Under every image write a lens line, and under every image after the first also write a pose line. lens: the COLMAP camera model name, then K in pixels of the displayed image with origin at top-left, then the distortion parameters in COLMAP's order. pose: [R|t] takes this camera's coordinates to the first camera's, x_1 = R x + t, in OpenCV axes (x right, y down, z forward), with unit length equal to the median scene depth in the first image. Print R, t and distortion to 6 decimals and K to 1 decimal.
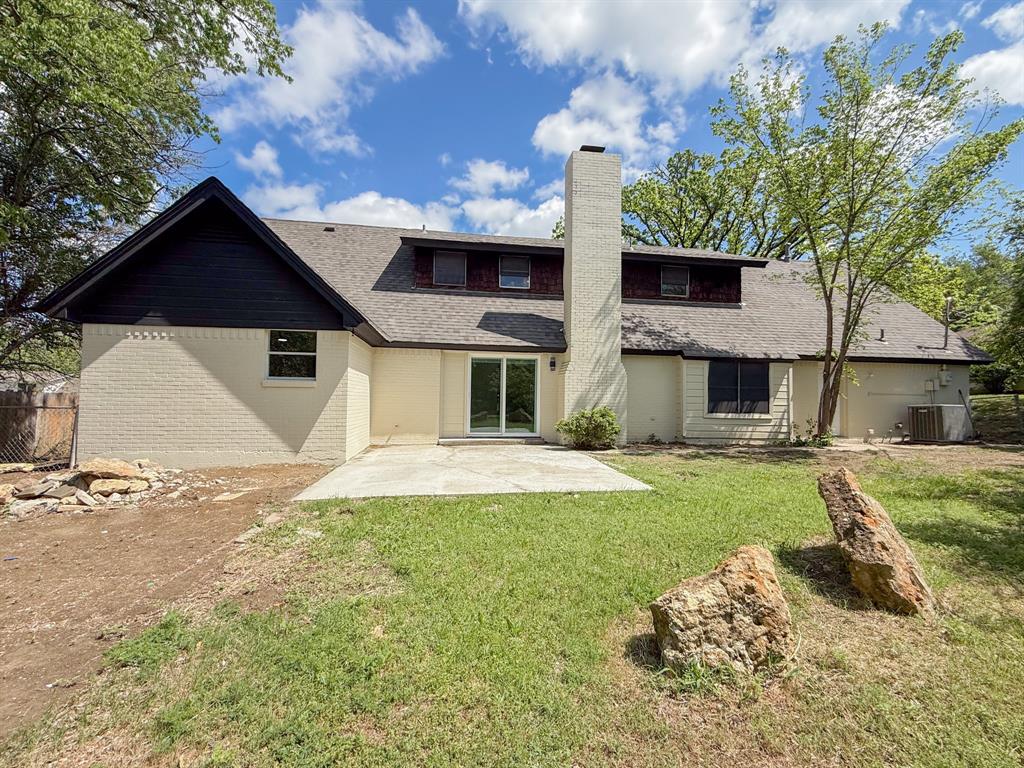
lens RADIAL K [[434.5, 0, 508.7], [0, 434.5, 380.3], [0, 0, 1]] dist [0.000271, 0.000069]
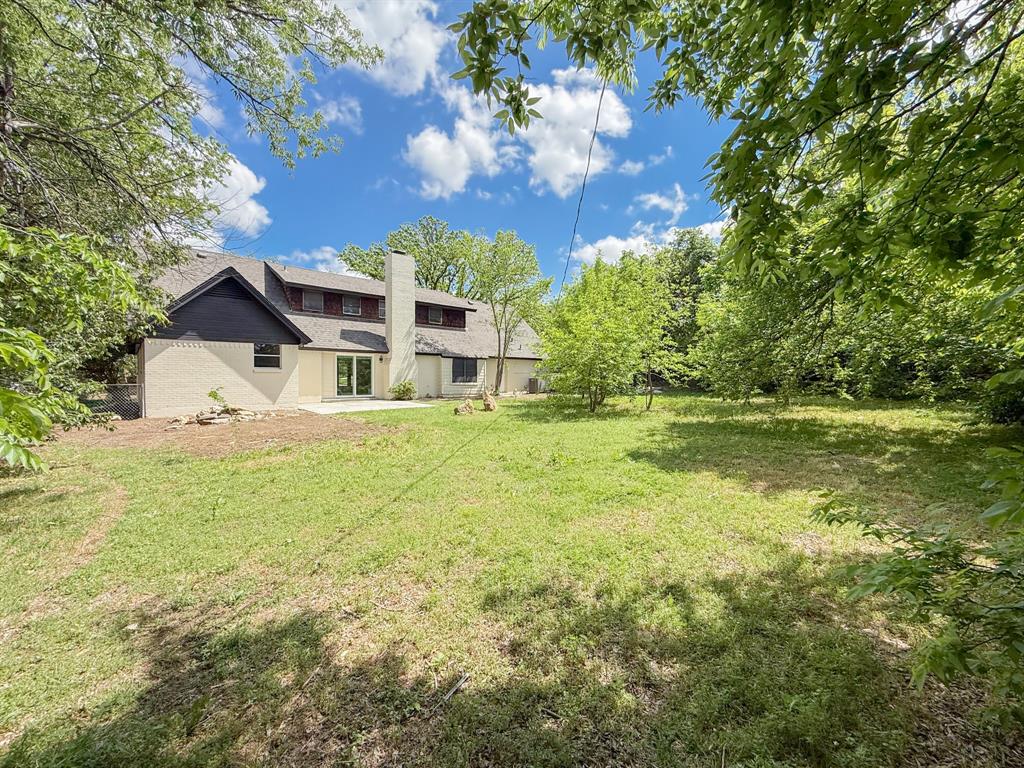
lens RADIAL K [[408.3, 0, 510.5], [0, 408.3, 384.6], [0, 0, 1]] dist [-0.000875, 0.000151]
pose [[0.819473, -0.023788, 0.572624, -0.464628], [-0.010630, 0.998336, 0.056685, -0.032180], [-0.573019, -0.052538, 0.817856, -0.822662]]
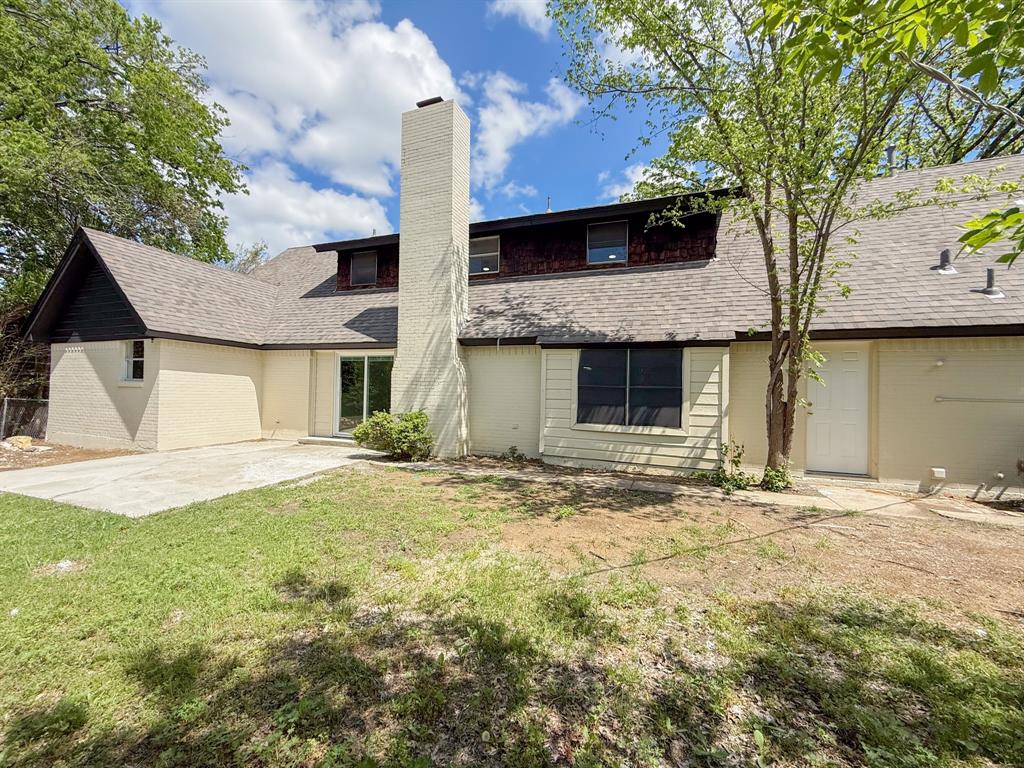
lens RADIAL K [[408.3, 0, 510.5], [0, 408.3, 384.6], [0, 0, 1]] dist [-0.000875, 0.000151]
pose [[0.871867, -0.001042, -0.489742, 0.689879], [0.010155, 0.999821, 0.015951, 0.001254], [0.489637, -0.018881, 0.871722, 0.367317]]
